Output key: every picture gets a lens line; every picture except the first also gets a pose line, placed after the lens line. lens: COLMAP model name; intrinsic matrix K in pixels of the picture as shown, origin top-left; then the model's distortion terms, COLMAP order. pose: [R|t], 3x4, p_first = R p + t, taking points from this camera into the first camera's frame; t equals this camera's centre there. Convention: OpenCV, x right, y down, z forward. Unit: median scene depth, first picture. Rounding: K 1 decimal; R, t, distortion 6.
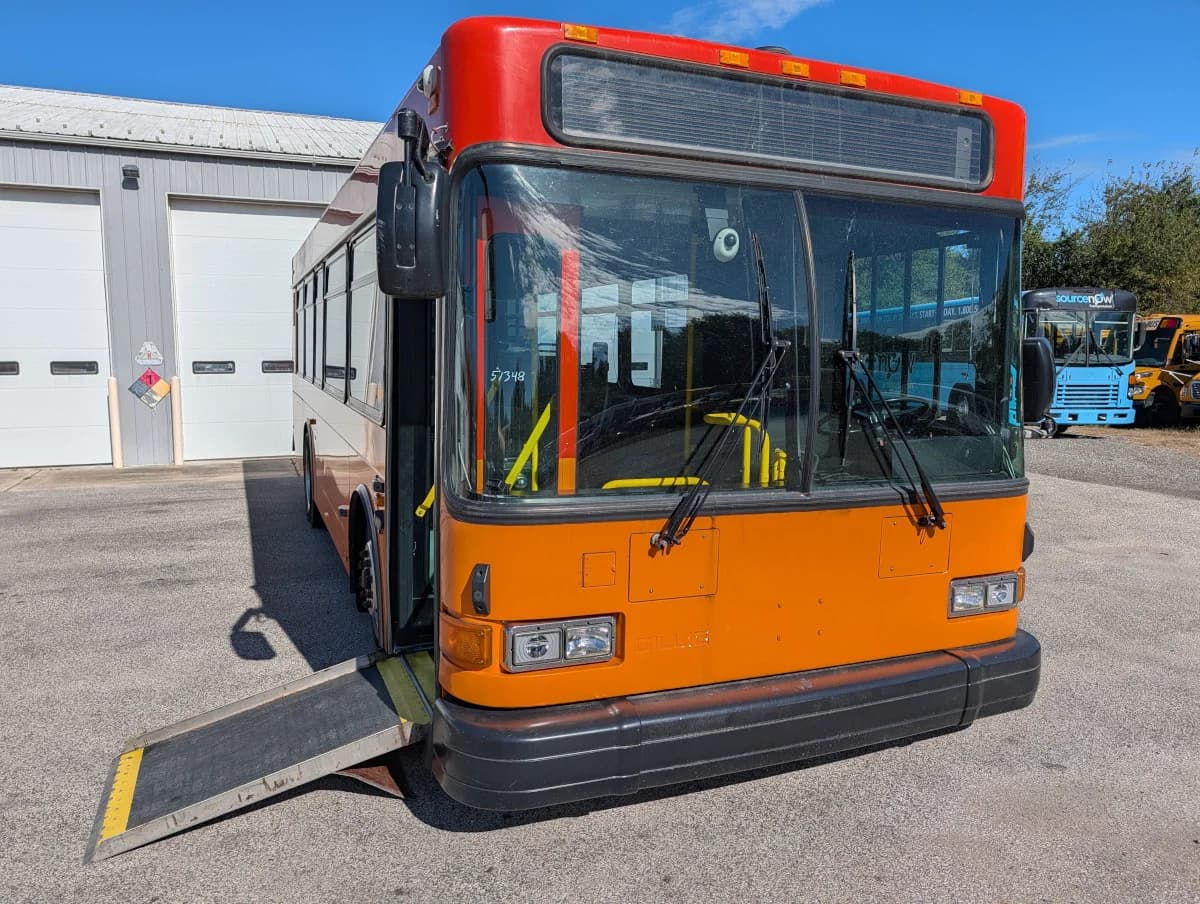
lens RADIAL K [[862.8, 0, 590.3], [0, 862.8, 455.2], [0, 0, 1]] dist [0.016522, -0.014951]
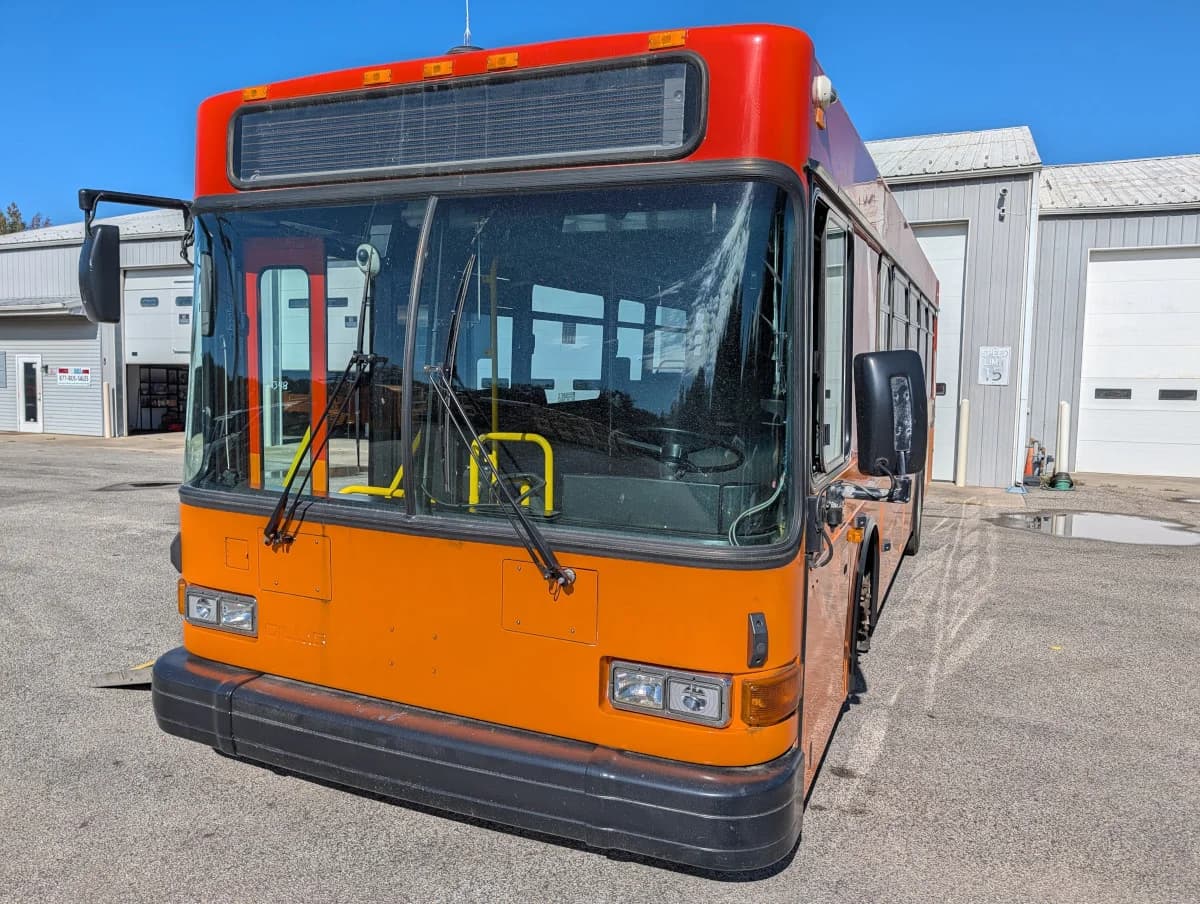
lens RADIAL K [[862.8, 0, 595.8], [0, 862.8, 452.8], [0, 0, 1]] dist [0.016522, -0.014951]
pose [[0.697542, 0.075773, -0.712527, 1.024581], [-0.095412, 0.995360, 0.012445, -0.053776], [0.710163, 0.059303, 0.701535, 0.463366]]
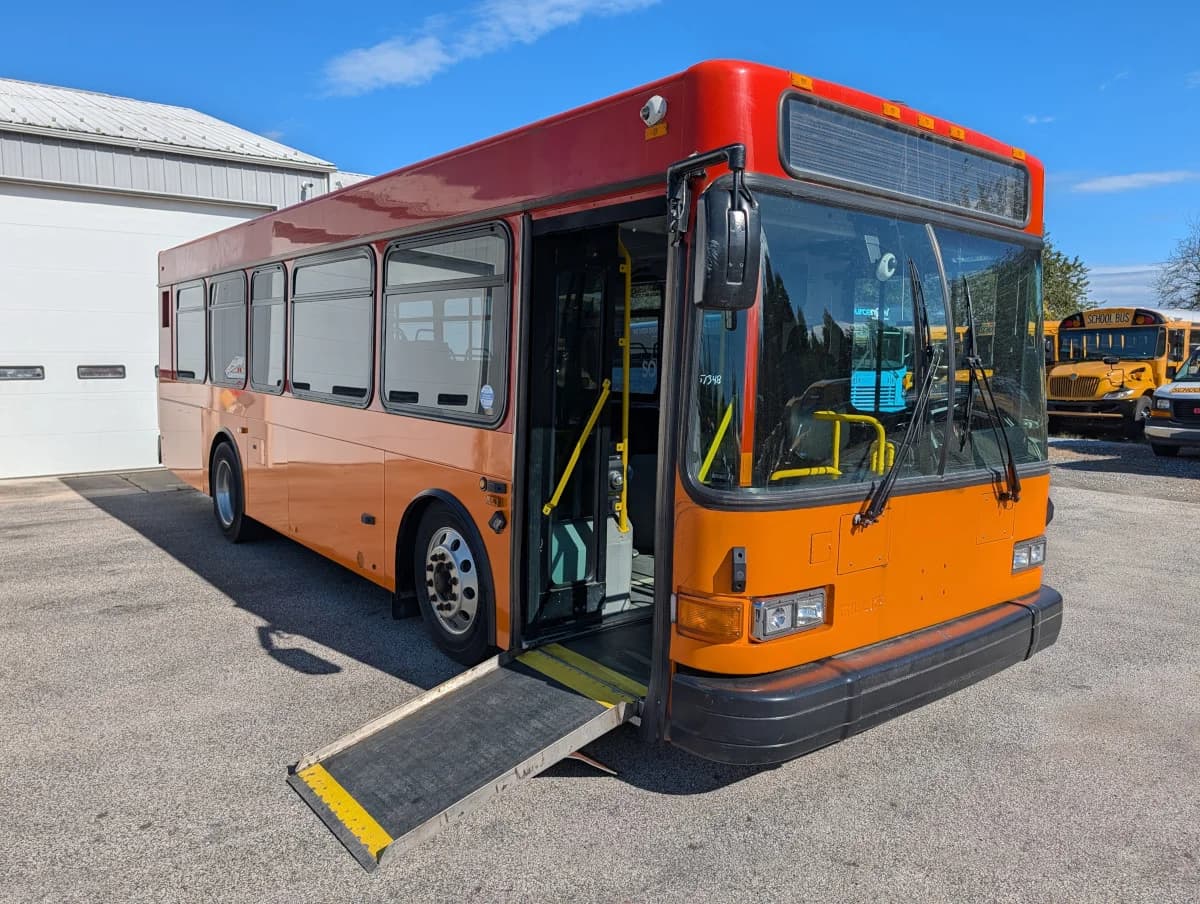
lens RADIAL K [[862.8, 0, 588.8], [0, 862.8, 457.1], [0, 0, 1]] dist [0.016522, -0.014951]
pose [[0.961553, -0.028706, 0.273116, -0.531063], [0.029574, 0.999562, 0.000939, 0.002176], [-0.273023, 0.007175, 0.961981, -0.022498]]
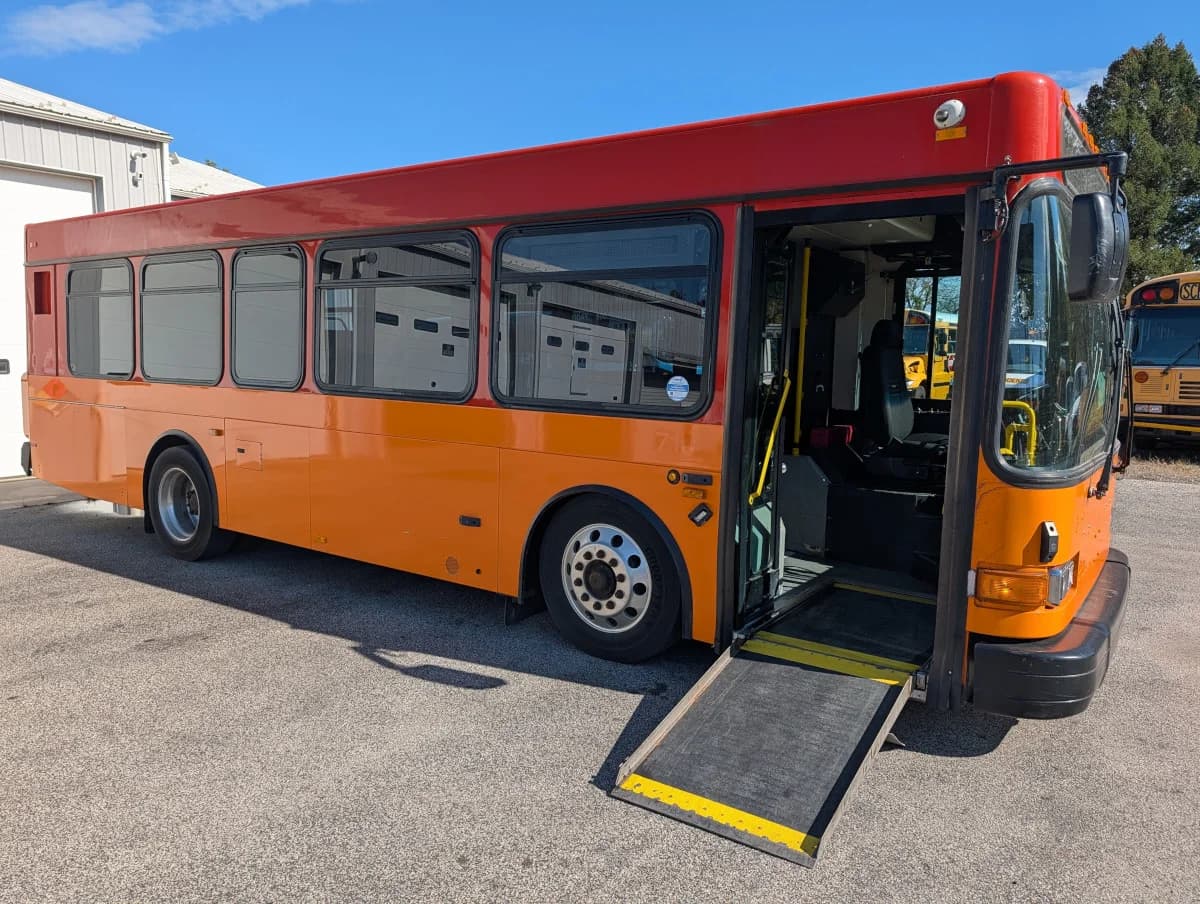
lens RADIAL K [[862.8, 0, 577.6], [0, 862.8, 453.6], [0, 0, 1]] dist [0.016522, -0.014951]
pose [[0.842192, -0.053729, 0.536494, -1.155464], [0.056929, 0.998322, 0.010613, -0.017332], [-0.536164, 0.021603, 0.843837, 0.275235]]
